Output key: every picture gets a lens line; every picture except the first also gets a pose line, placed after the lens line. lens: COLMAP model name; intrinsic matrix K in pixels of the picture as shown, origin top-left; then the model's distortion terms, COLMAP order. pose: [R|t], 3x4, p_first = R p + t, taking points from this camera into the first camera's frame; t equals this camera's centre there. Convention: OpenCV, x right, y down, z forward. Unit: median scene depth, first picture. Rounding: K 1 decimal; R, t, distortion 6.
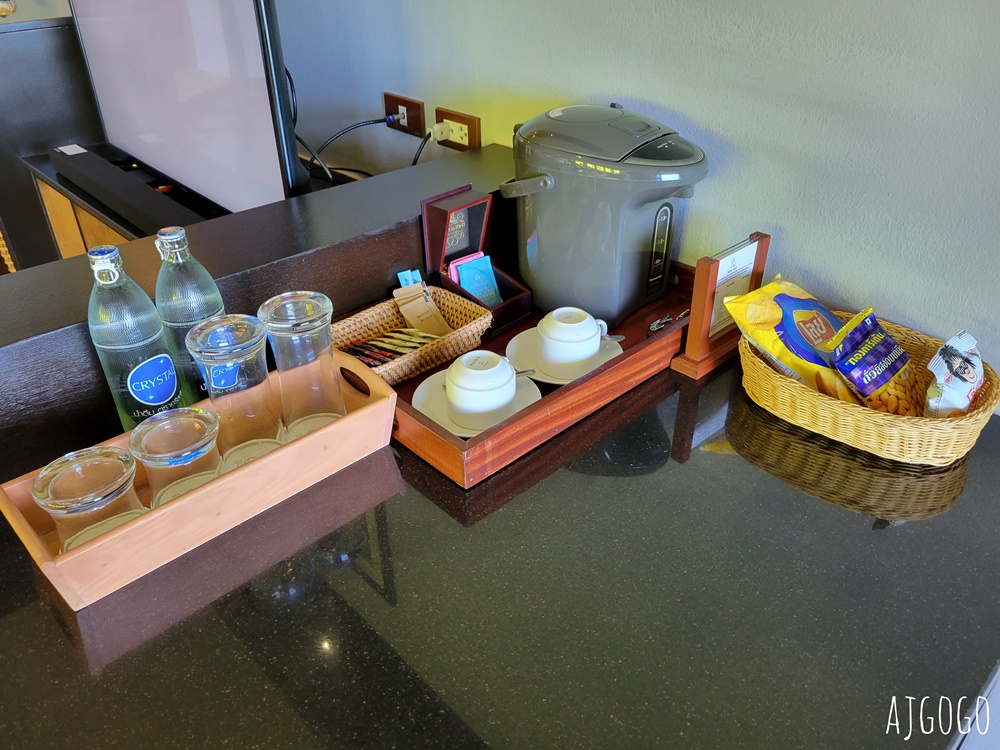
lens RADIAL K [[751.7, 0, 497.1], [0, 751.7, 377.8], [0, 0, 1]] dist [0.040500, 0.000431]
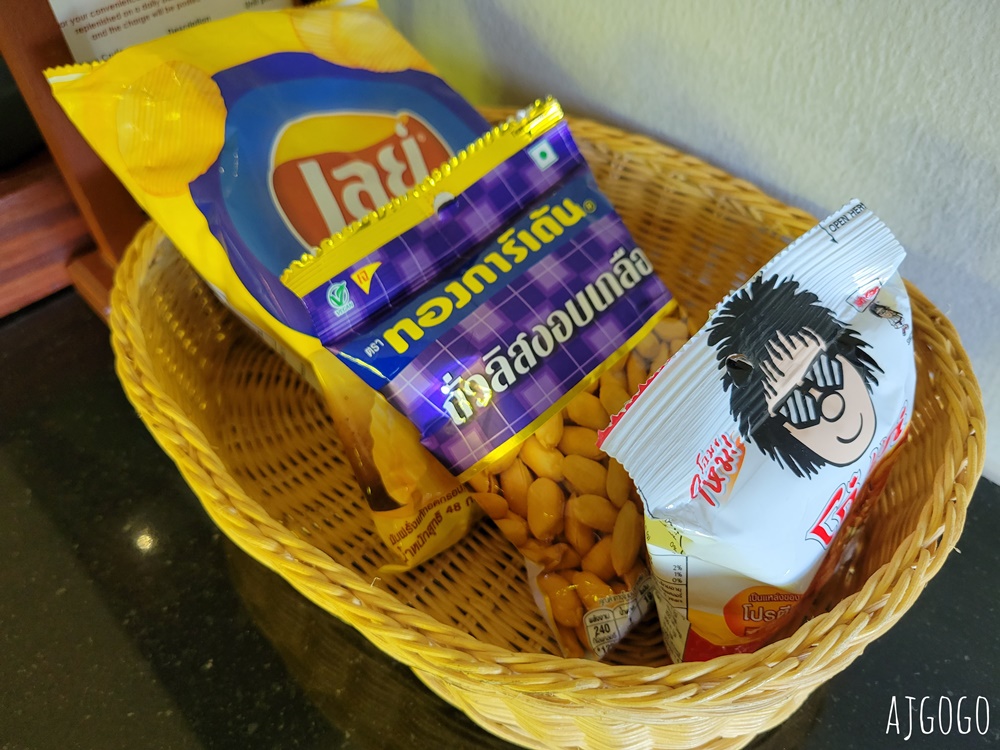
lens RADIAL K [[751.7, 0, 503.9], [0, 751.7, 374.1], [0, 0, 1]] dist [0.040500, 0.000431]
pose [[0.999840, -0.015119, 0.009532, 0.500404], [0.012197, 0.967013, 0.254433, -0.071631], [-0.013064, -0.254276, 0.967043, 0.764148]]
